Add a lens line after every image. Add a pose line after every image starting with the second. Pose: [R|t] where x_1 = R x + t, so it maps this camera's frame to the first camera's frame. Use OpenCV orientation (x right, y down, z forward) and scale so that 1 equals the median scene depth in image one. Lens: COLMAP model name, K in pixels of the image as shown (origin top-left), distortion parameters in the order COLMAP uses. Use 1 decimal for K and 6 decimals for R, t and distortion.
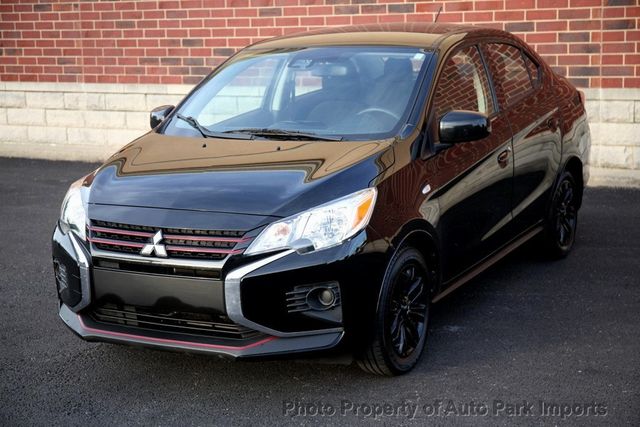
lens RADIAL K [[1091.6, 0, 347.8], [0, 1091.6, 207.0], [0, 0, 1]] dist [0.122137, 0.000000]
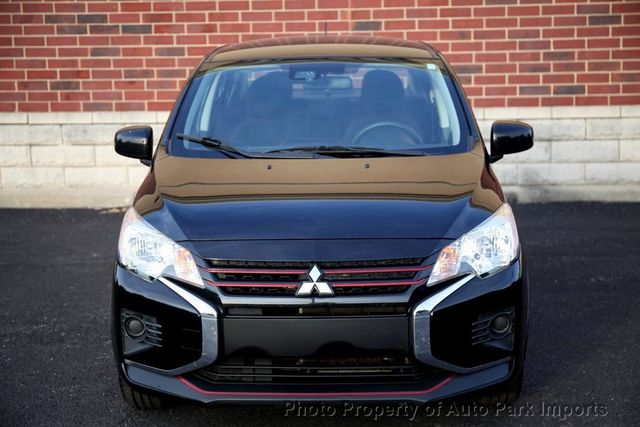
lens RADIAL K [[1055.1, 0, 326.0], [0, 1055.1, 210.2], [0, 0, 1]] dist [0.098404, 0.000000]
pose [[0.905741, -0.055507, 0.420180, -0.448798], [0.065190, 0.997835, -0.008706, -0.012007], [-0.418787, 0.035276, 0.907399, 0.223350]]
